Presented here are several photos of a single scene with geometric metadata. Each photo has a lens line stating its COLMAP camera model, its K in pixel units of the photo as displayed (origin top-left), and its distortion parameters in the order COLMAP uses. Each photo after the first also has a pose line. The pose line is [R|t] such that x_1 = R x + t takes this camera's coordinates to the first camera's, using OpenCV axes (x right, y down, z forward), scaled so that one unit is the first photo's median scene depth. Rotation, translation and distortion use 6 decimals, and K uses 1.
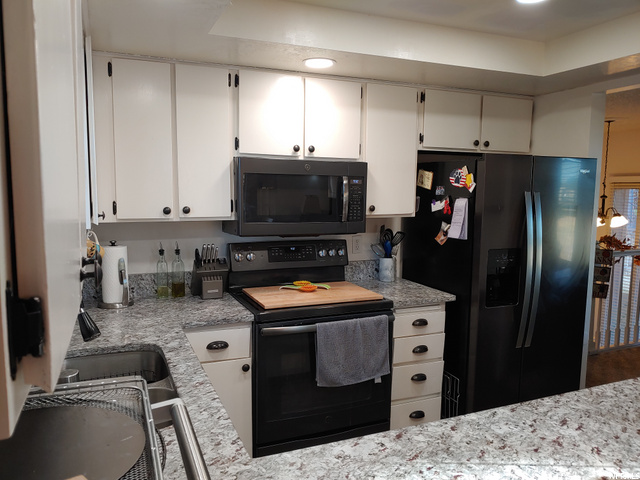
lens RADIAL K [[483.1, 0, 320.0], [0, 483.1, 240.0], [0, 0, 1]] dist [-0.002099, -0.002723]
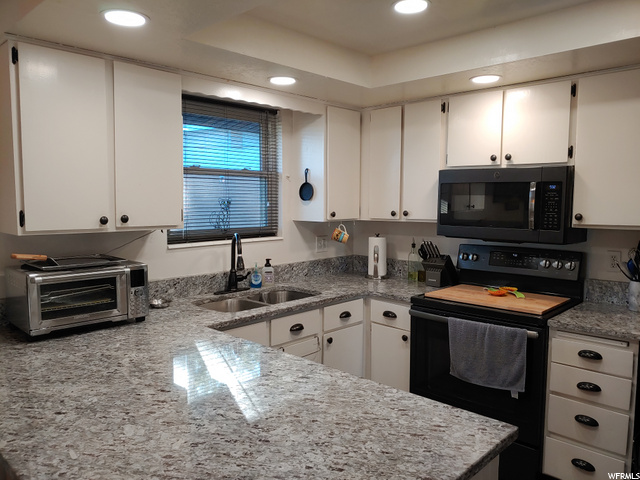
lens RADIAL K [[471.4, 0, 320.0], [0, 471.4, 240.0], [0, 0, 1]] dist [-0.044519, -0.003072]
pose [[0.406040, 0.067550, -0.911355, 0.786070], [-0.094893, 0.994990, 0.031471, -0.006638], [0.908915, 0.073703, 0.410416, 0.256179]]
